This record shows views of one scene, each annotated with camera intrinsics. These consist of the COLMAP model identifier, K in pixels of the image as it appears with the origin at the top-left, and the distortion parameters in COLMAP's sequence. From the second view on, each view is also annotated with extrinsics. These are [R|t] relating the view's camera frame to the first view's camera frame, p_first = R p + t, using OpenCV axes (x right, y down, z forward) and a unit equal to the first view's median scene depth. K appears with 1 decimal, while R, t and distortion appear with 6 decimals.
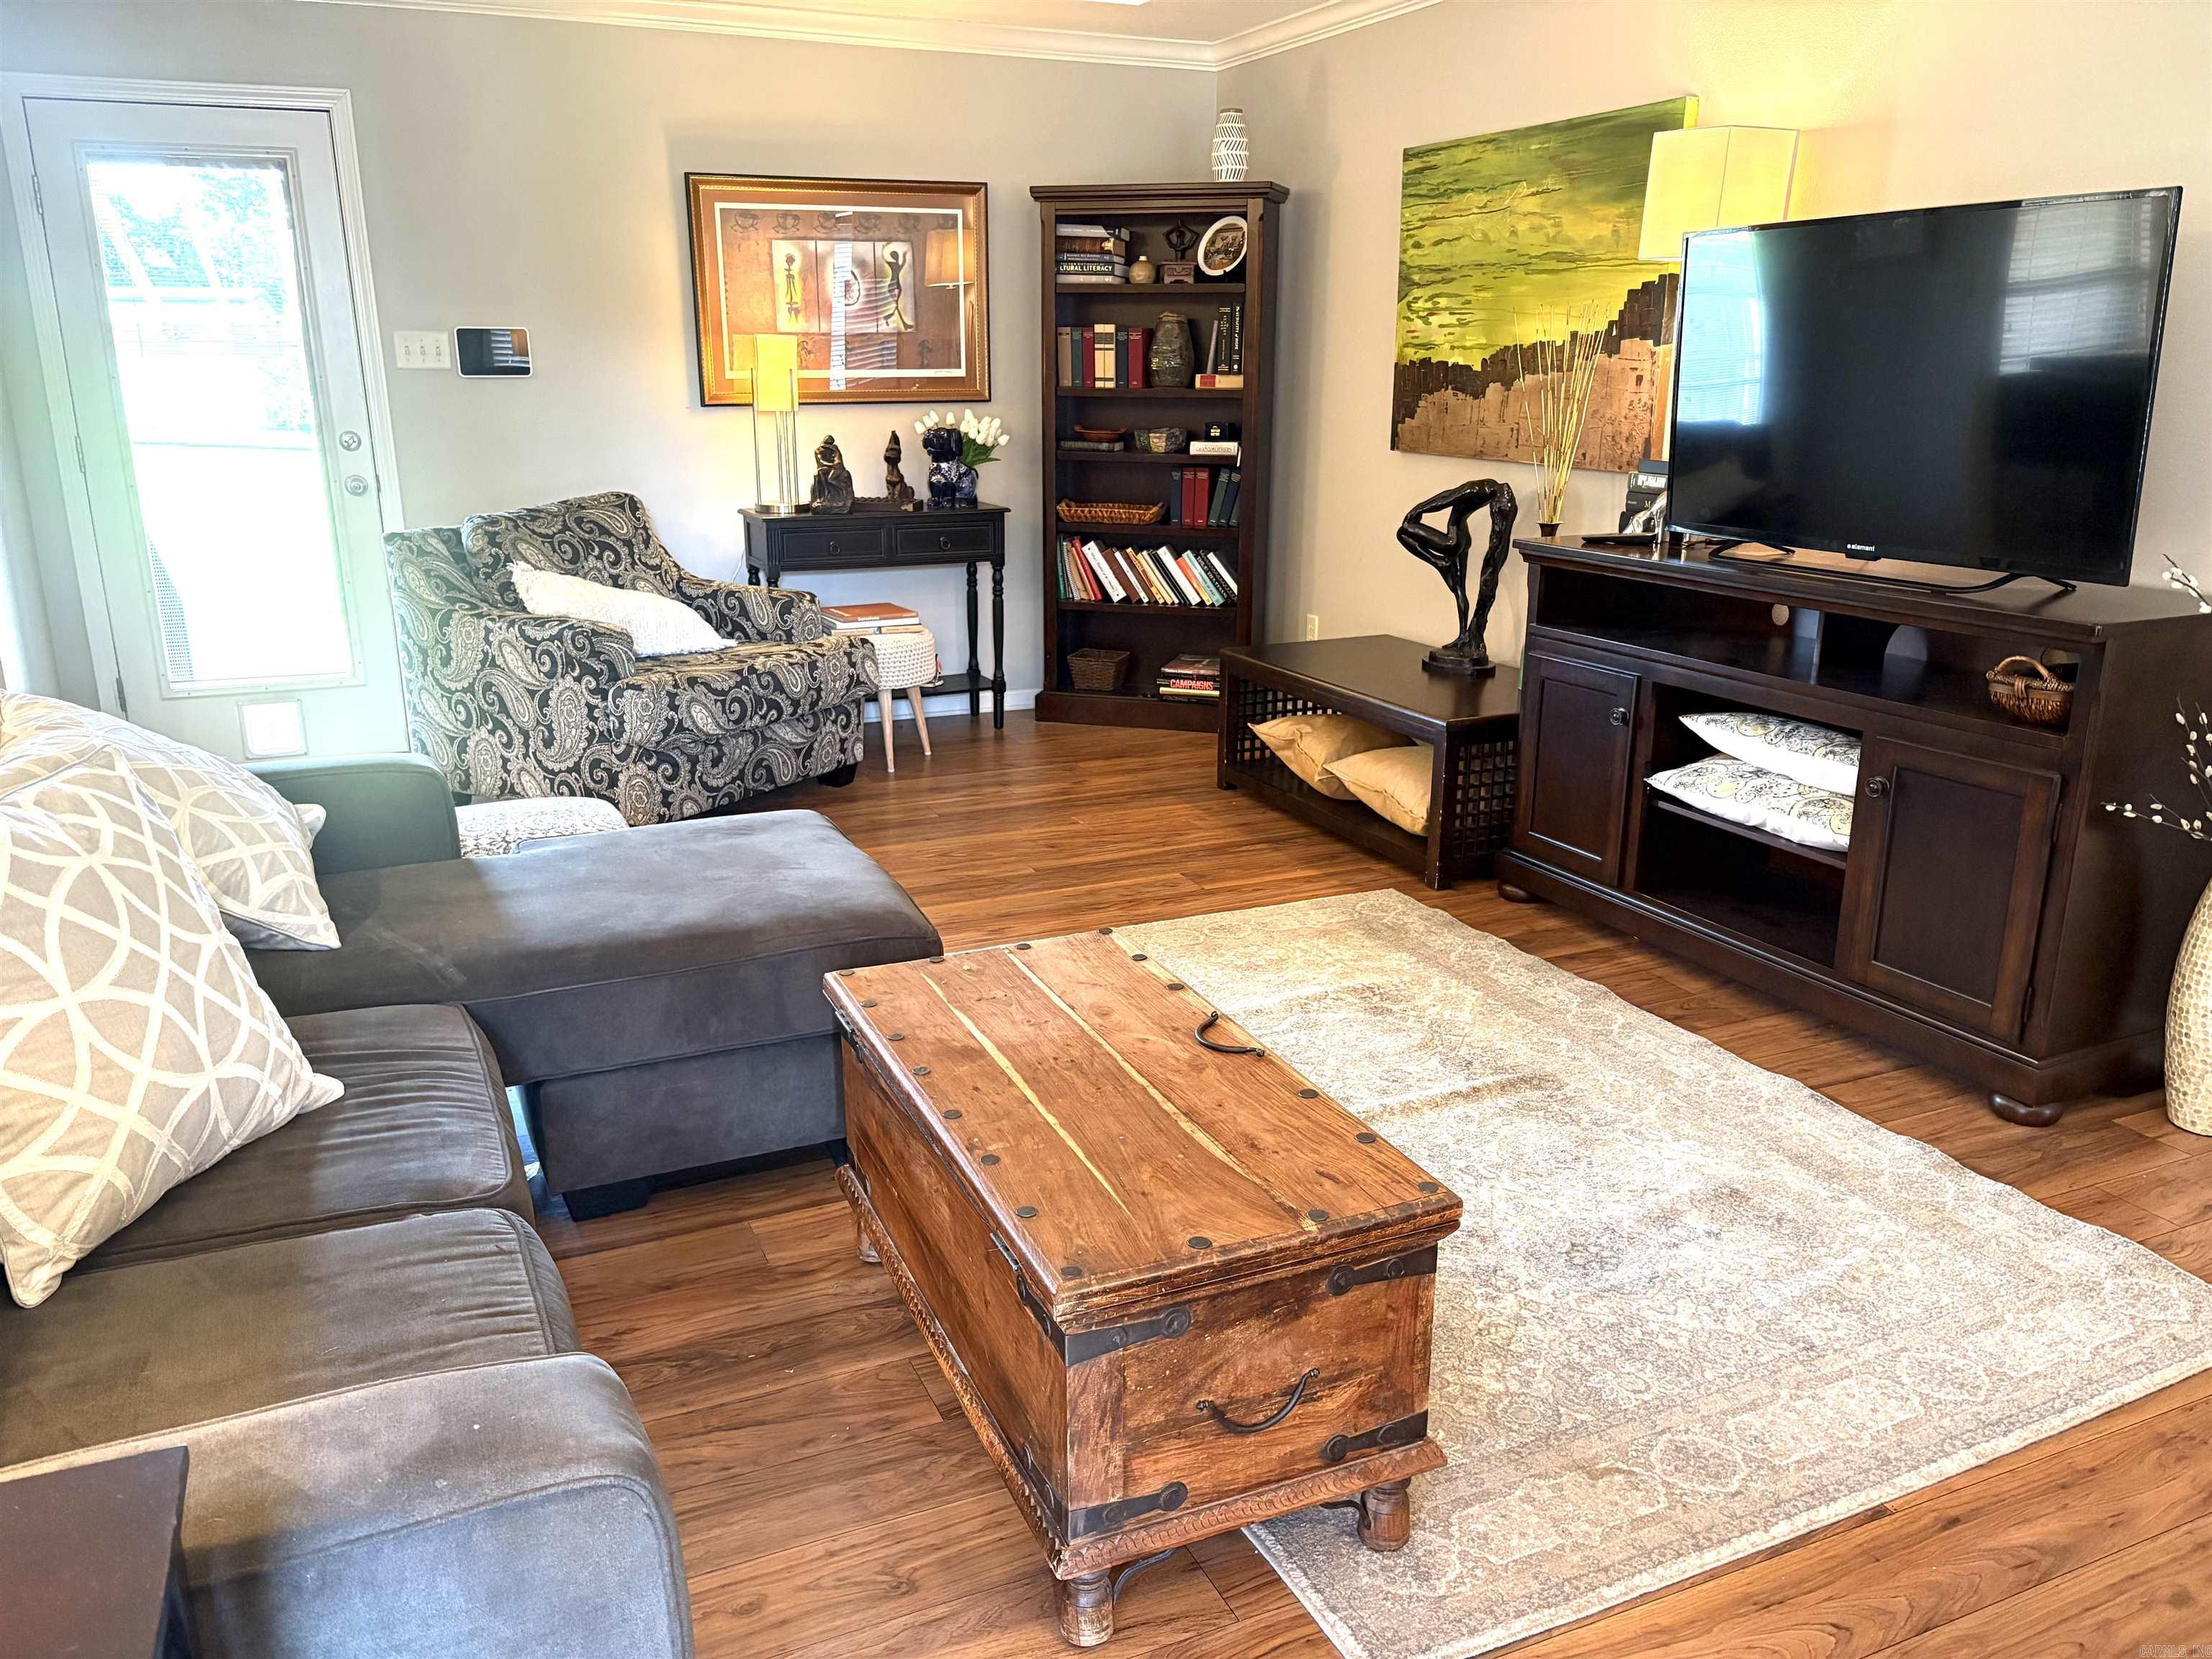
lens RADIAL K [[1658.8, 0, 1106.0], [0, 1658.8, 829.5], [0, 0, 1]] dist [-0.003324, -0.006345]
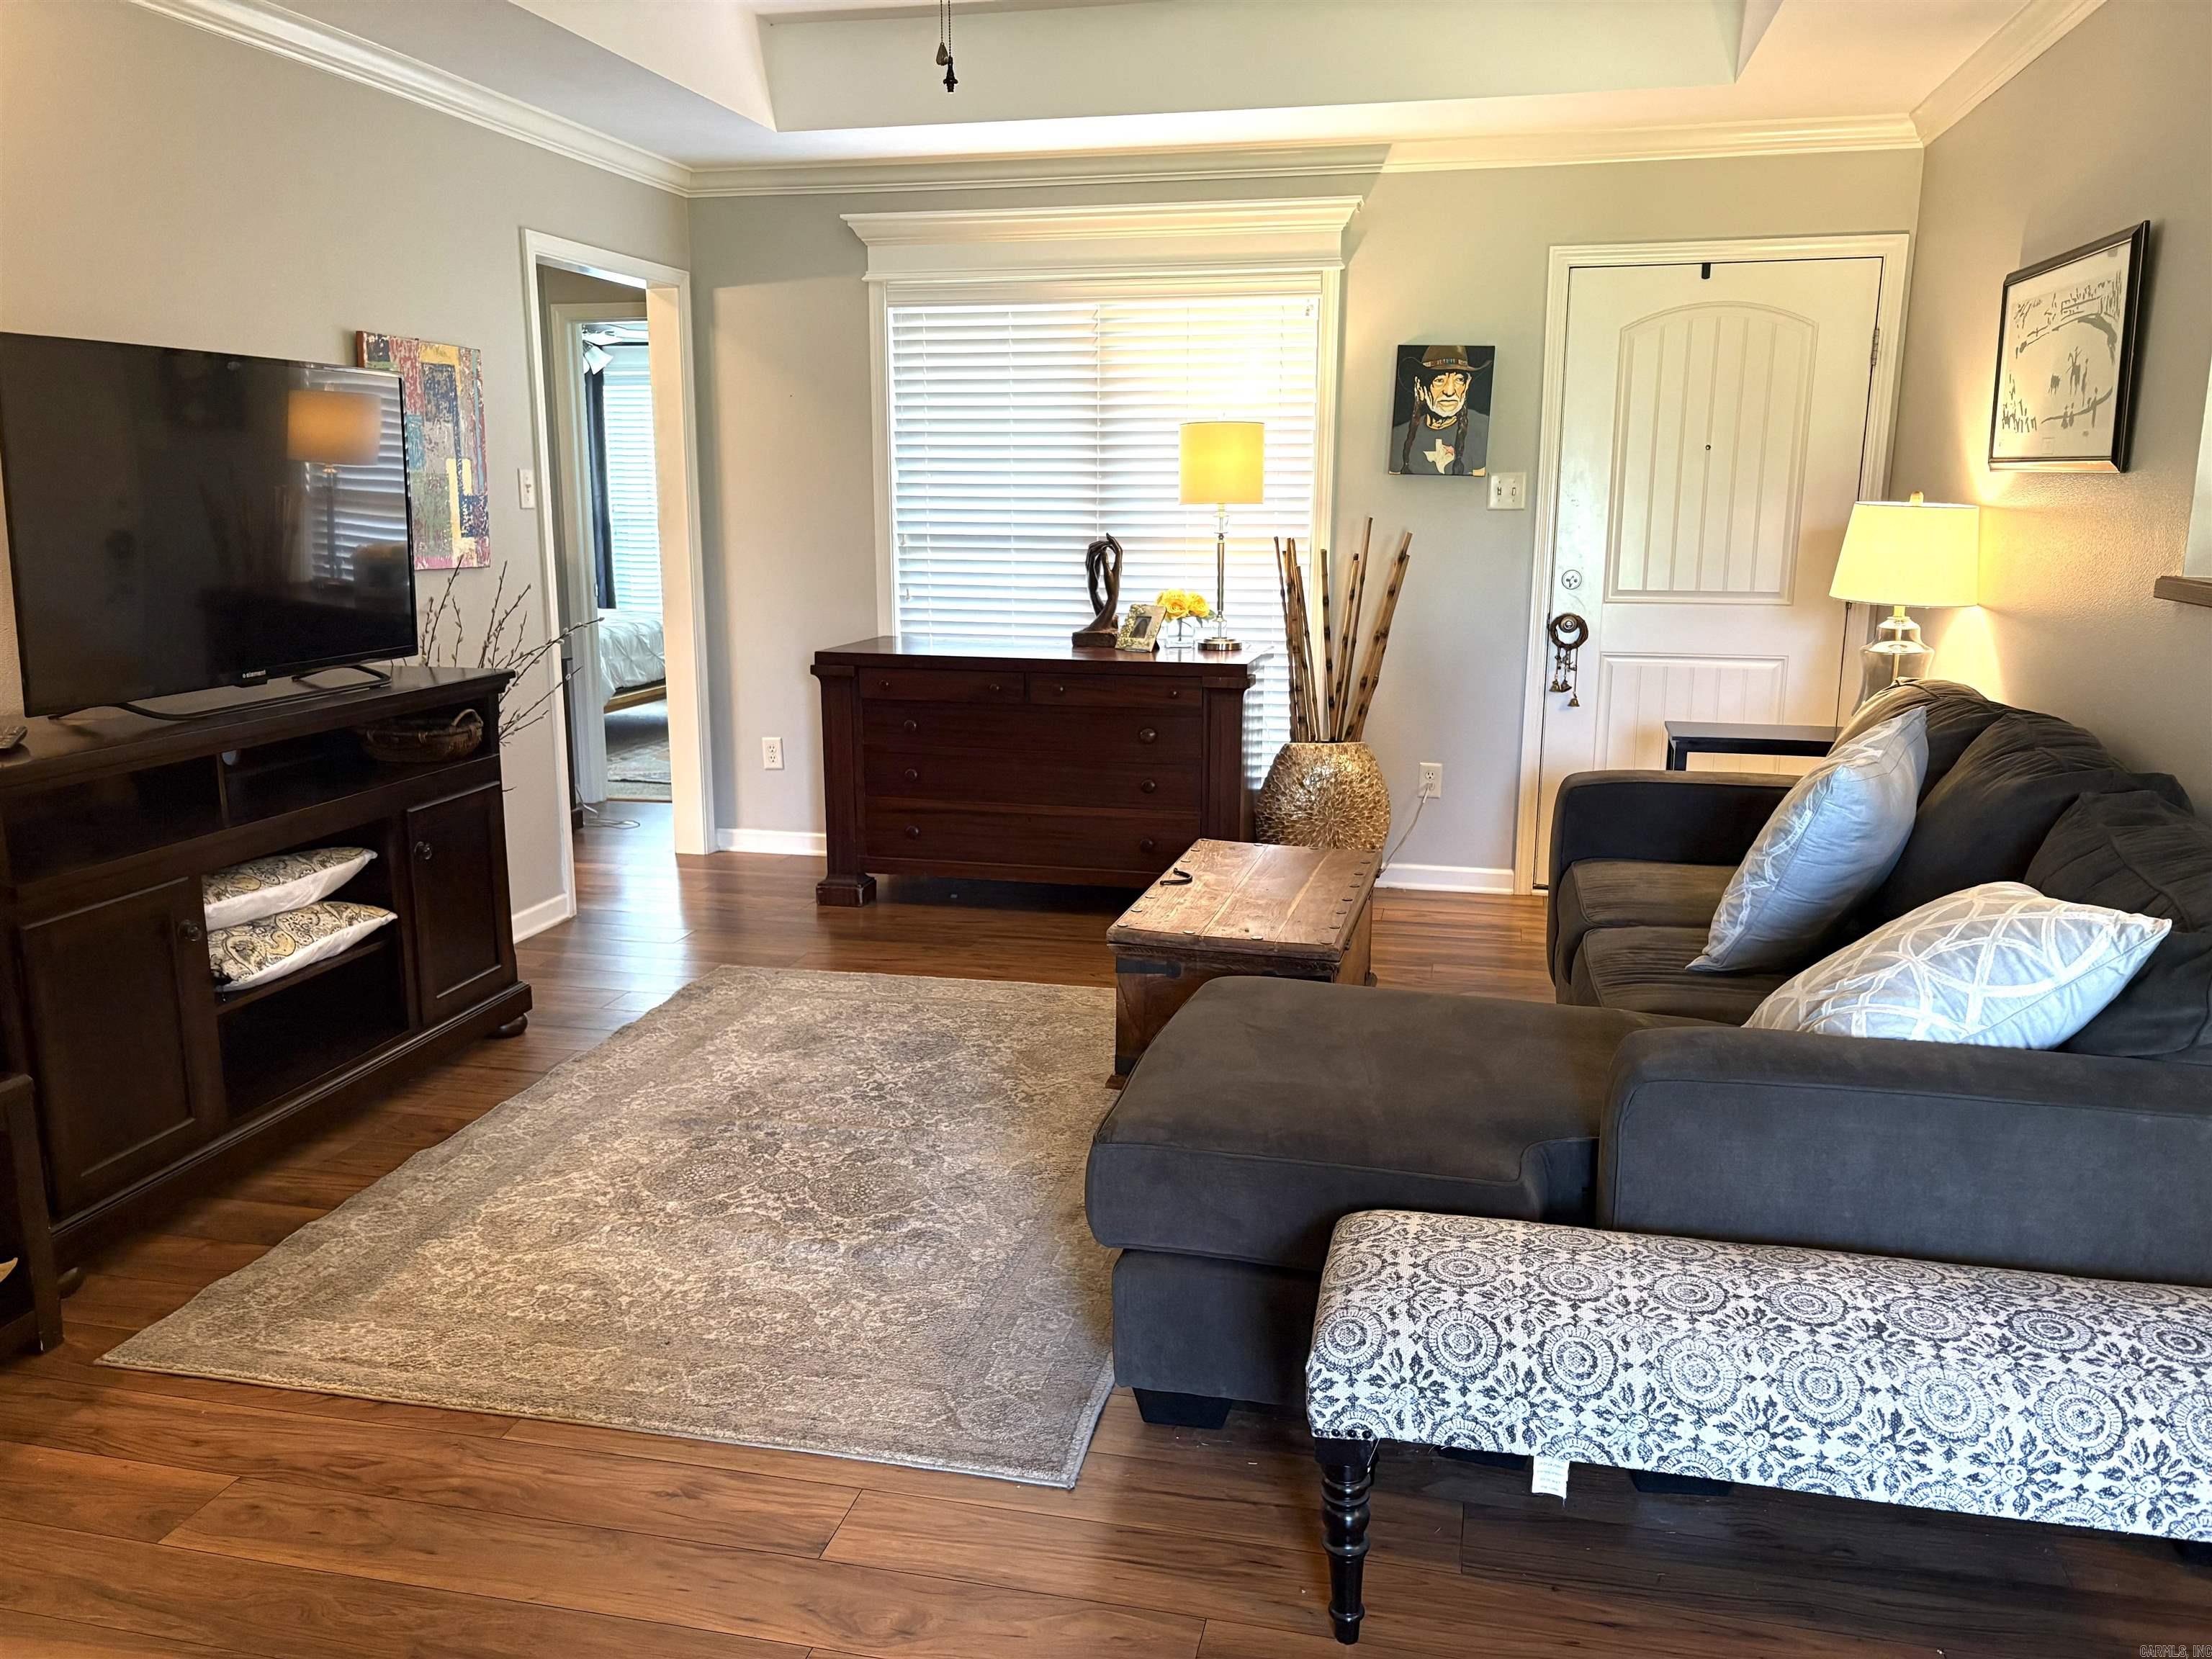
lens RADIAL K [[1658.8, 0, 1106.0], [0, 1658.8, 829.5], [0, 0, 1]] dist [-0.003324, -0.006345]
pose [[-0.795339, -0.123353, 0.593481, -0.529368], [0.163668, 0.899011, 0.406192, -0.377925], [-0.583651, 0.420194, -0.694829, 1.321720]]
